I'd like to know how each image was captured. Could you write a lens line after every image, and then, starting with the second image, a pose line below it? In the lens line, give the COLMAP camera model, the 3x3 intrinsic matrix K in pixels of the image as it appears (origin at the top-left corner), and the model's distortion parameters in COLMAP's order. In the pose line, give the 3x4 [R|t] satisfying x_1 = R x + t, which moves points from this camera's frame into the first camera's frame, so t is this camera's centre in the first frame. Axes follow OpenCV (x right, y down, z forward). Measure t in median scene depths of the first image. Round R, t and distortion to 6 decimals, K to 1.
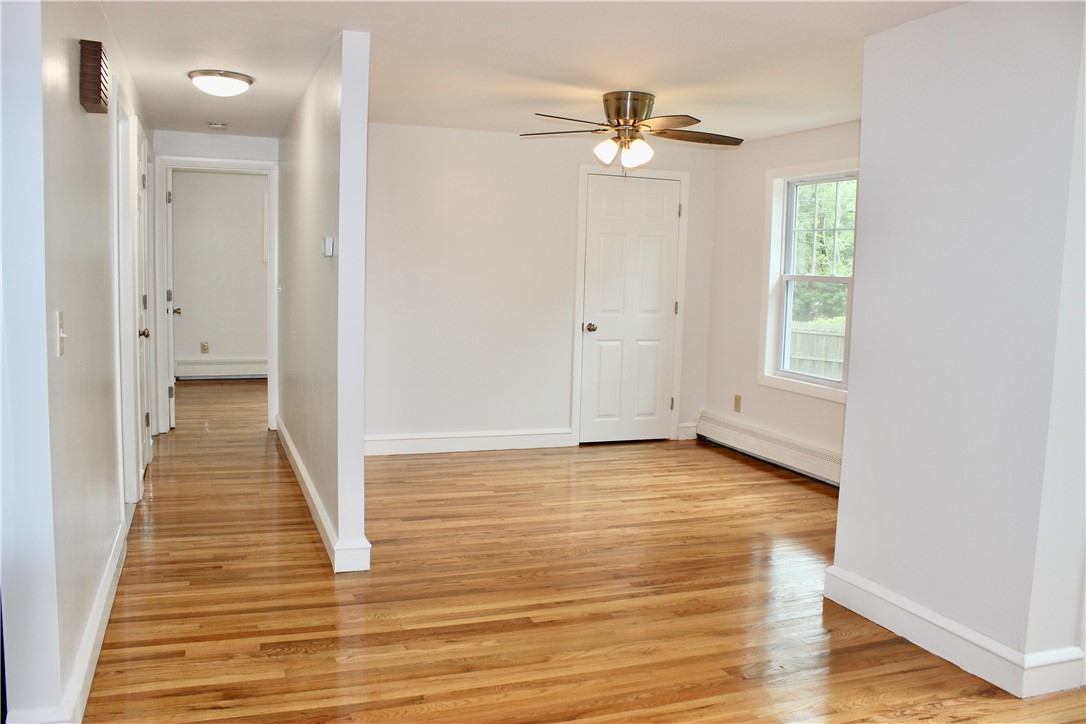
lens RADIAL K [[895.6, 0, 538.0], [0, 895.6, 365.4], [0, 0, 1]] dist [-0.133439, 0.063108]
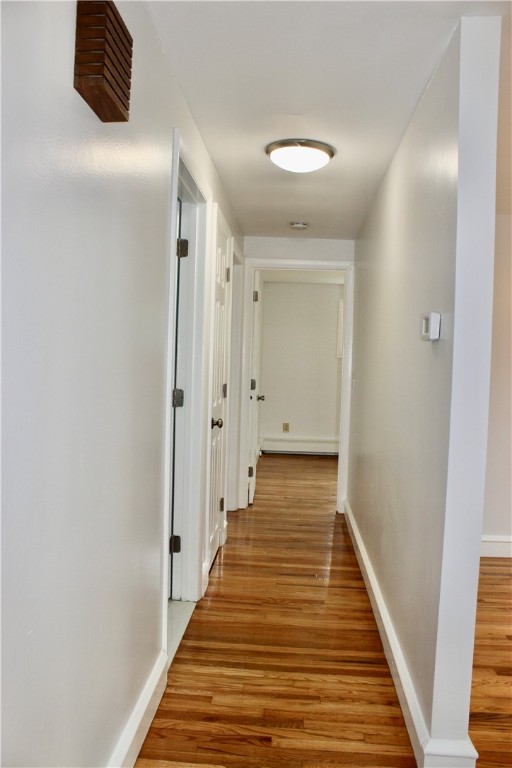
lens RADIAL K [[633.3, 0, 253.6], [0, 633.3, 381.2], [0, 0, 1]] dist [-0.133439, 0.063108]
pose [[0.910535, 0.015199, -0.413154, -0.113004], [-0.050305, 0.995972, -0.074226, -0.030357], [0.410361, 0.088368, 0.907631, 0.342276]]
